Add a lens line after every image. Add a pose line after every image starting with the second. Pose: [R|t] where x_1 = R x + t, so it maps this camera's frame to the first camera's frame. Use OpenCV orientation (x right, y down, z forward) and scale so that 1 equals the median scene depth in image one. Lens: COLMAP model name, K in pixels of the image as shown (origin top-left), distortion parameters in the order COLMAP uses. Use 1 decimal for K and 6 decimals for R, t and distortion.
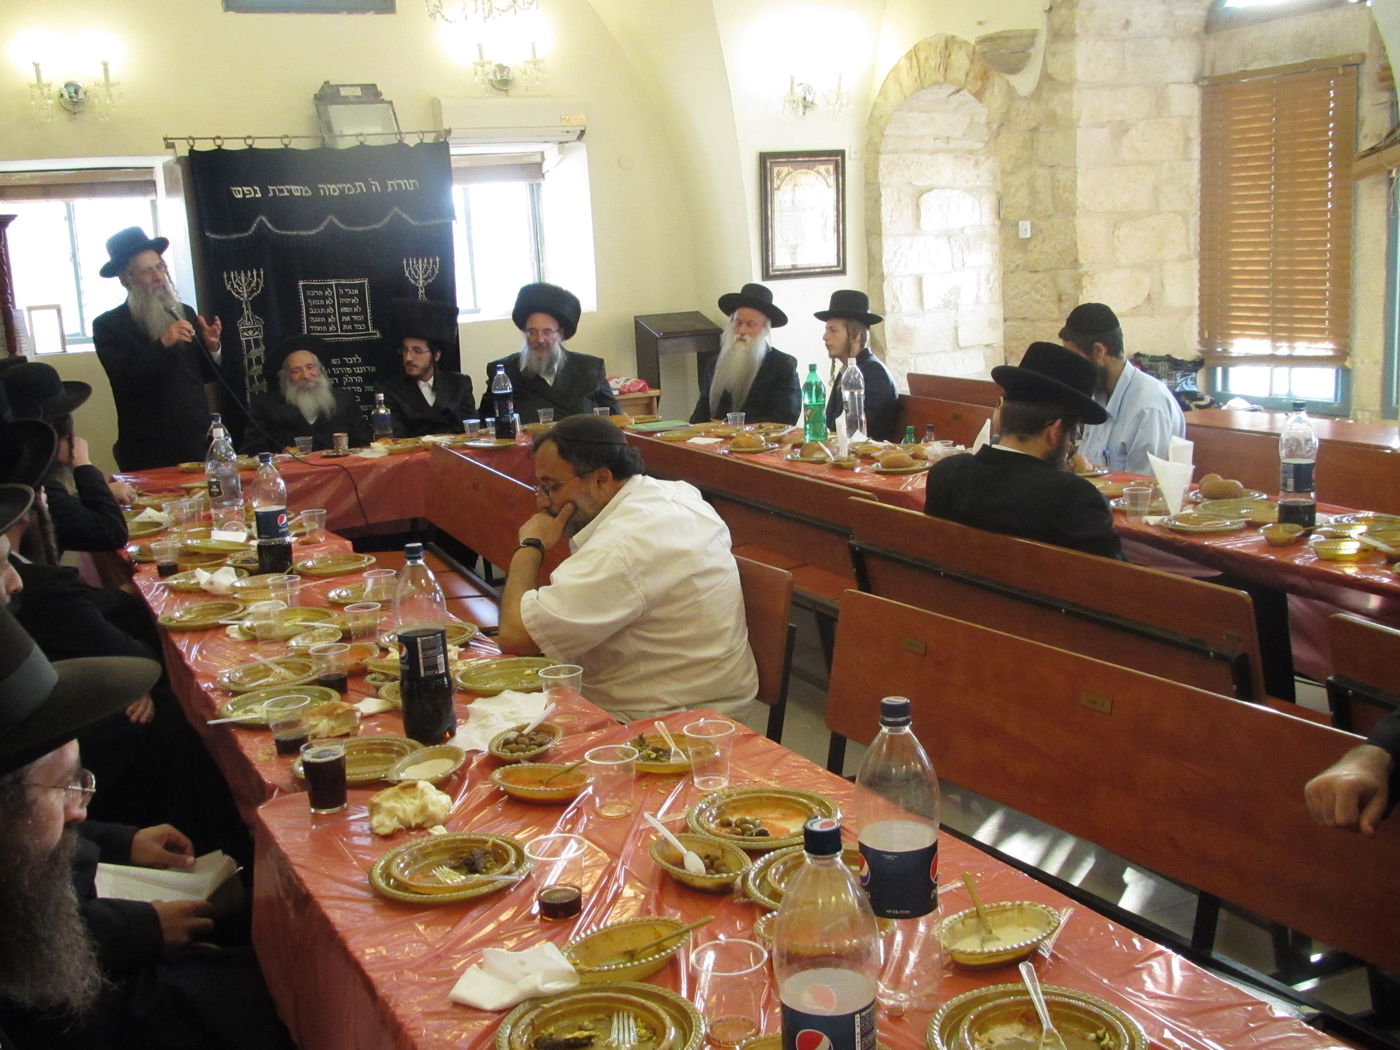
lens RADIAL K [[1637.8, 0, 700.0], [0, 1637.8, 525.0], [0, 0, 1]] dist [-0.004233, 0.012834]
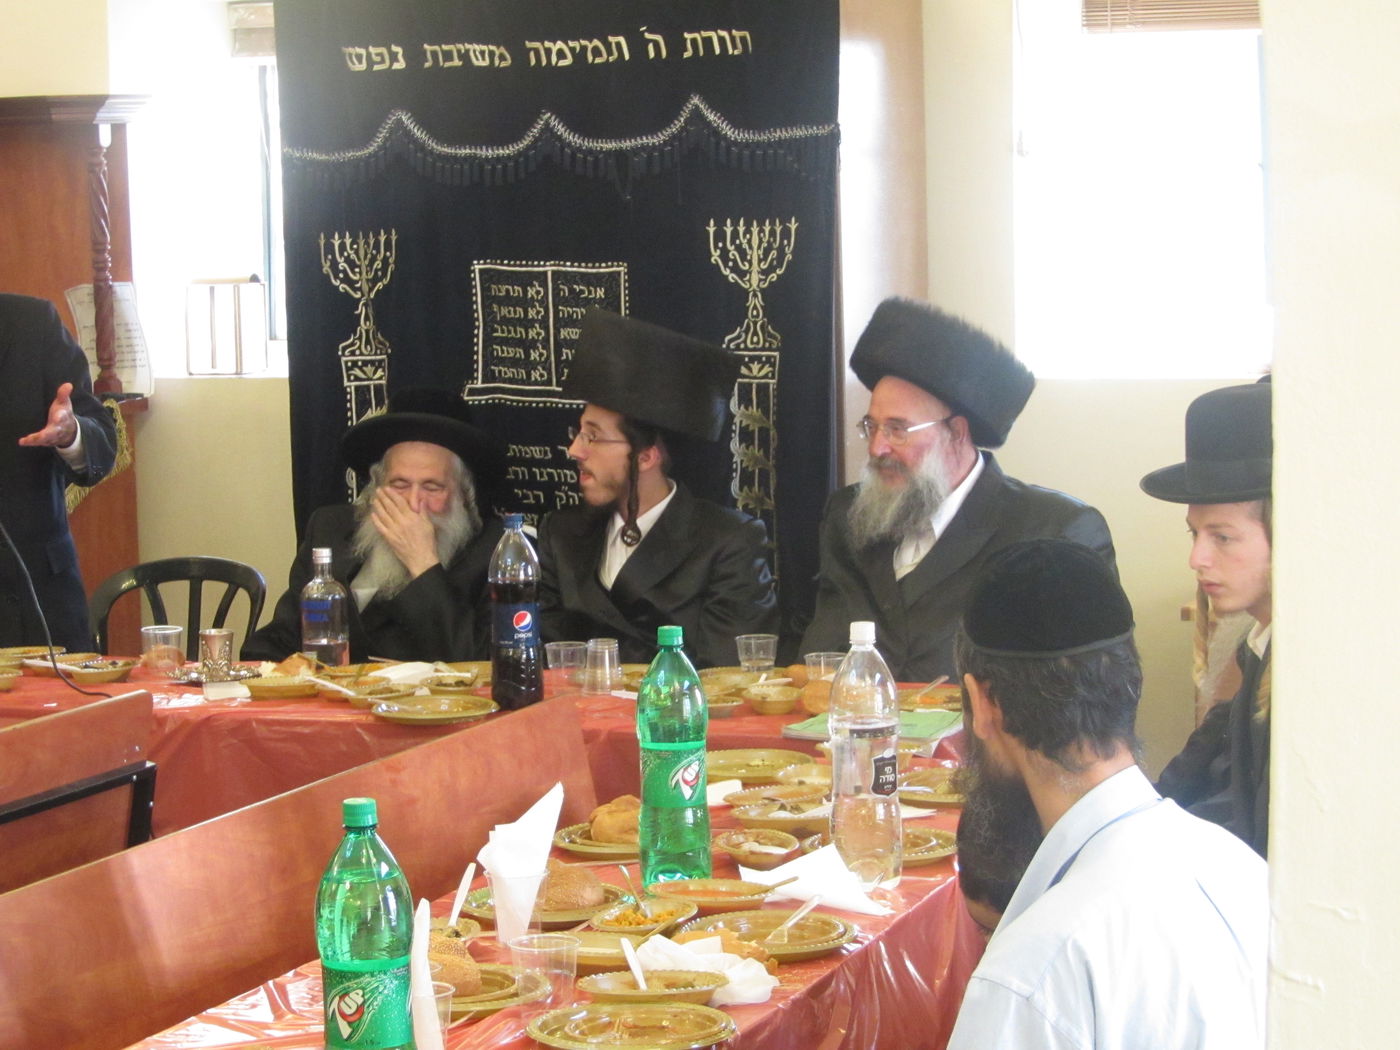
lens RADIAL K [[3562.2, 0, 700.0], [0, 3562.2, 525.0], [0, 0, 1]] dist [-0.154688, -0.256655]
pose [[0.682436, 0.114232, -0.721964, 0.477291], [-0.141578, 0.989665, 0.022761, -0.109242], [0.717103, 0.086682, 0.691556, 0.397845]]
